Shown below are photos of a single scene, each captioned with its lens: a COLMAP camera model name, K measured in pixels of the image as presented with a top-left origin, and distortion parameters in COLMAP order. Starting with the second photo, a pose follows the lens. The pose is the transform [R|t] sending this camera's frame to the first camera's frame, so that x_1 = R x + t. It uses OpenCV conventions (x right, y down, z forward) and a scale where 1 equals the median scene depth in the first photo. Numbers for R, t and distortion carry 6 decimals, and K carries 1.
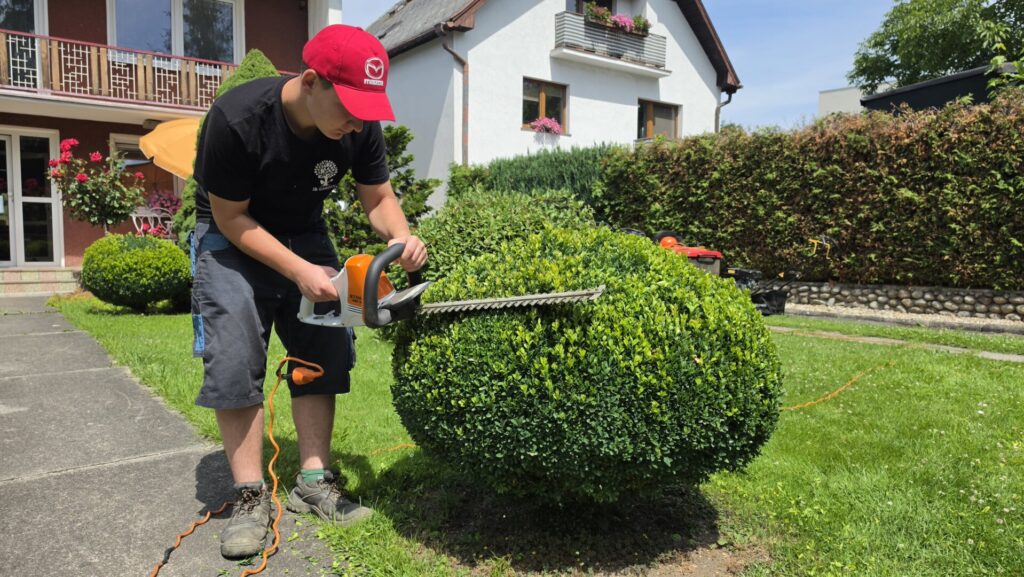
lens RADIAL K [[695.9, 0, 497.2], [0, 695.9, 293.9], [0, 0, 1]] dist [0.043266, -0.052225]
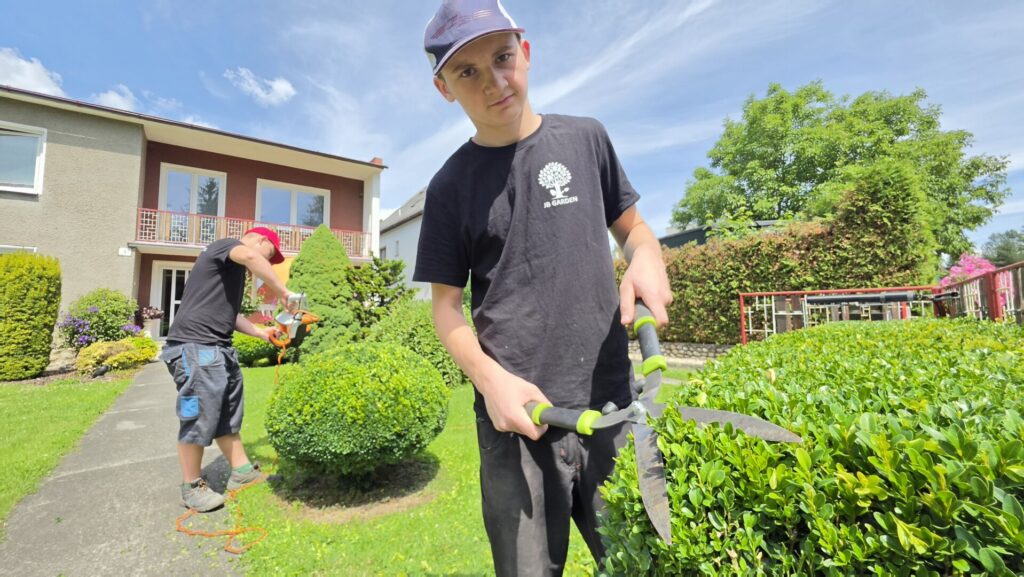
lens RADIAL K [[404.1, 0, 491.6], [0, 404.1, 267.3], [0, 0, 1]] dist [-0.017376, 0.004926]
pose [[0.999815, -0.019078, -0.002374, 0.110402], [0.018292, 0.981999, -0.187998, -0.015238], [0.005918, 0.187920, 0.982167, -0.058979]]
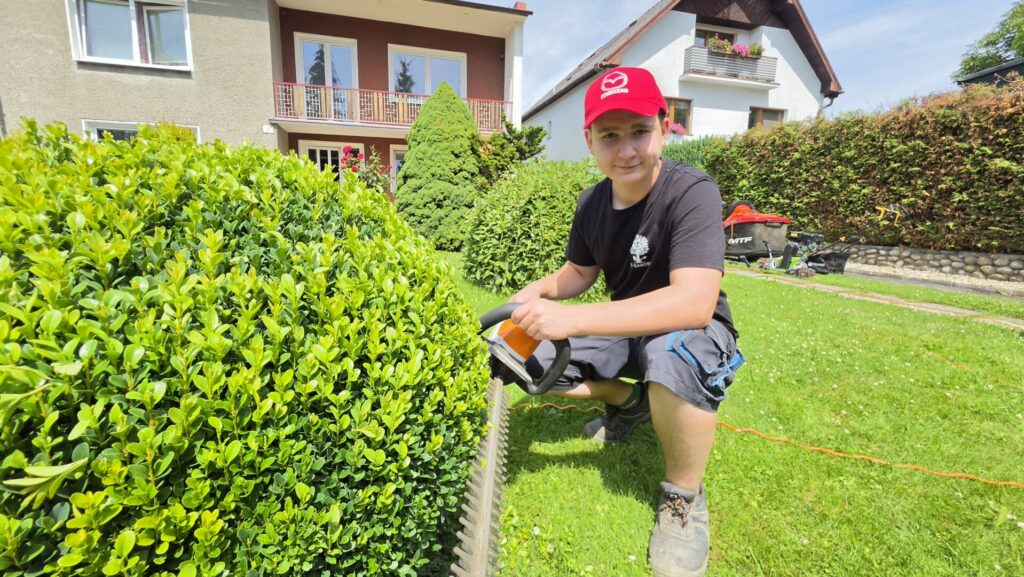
lens RADIAL K [[404.1, 0, 501.1], [0, 404.1, 276.6], [0, 0, 1]] dist [-0.017376, 0.004926]
pose [[0.935319, 0.065561, -0.347679, 0.100898], [-0.035148, 0.995038, 0.093078, -0.006265], [0.352056, -0.074837, 0.932982, 0.169728]]
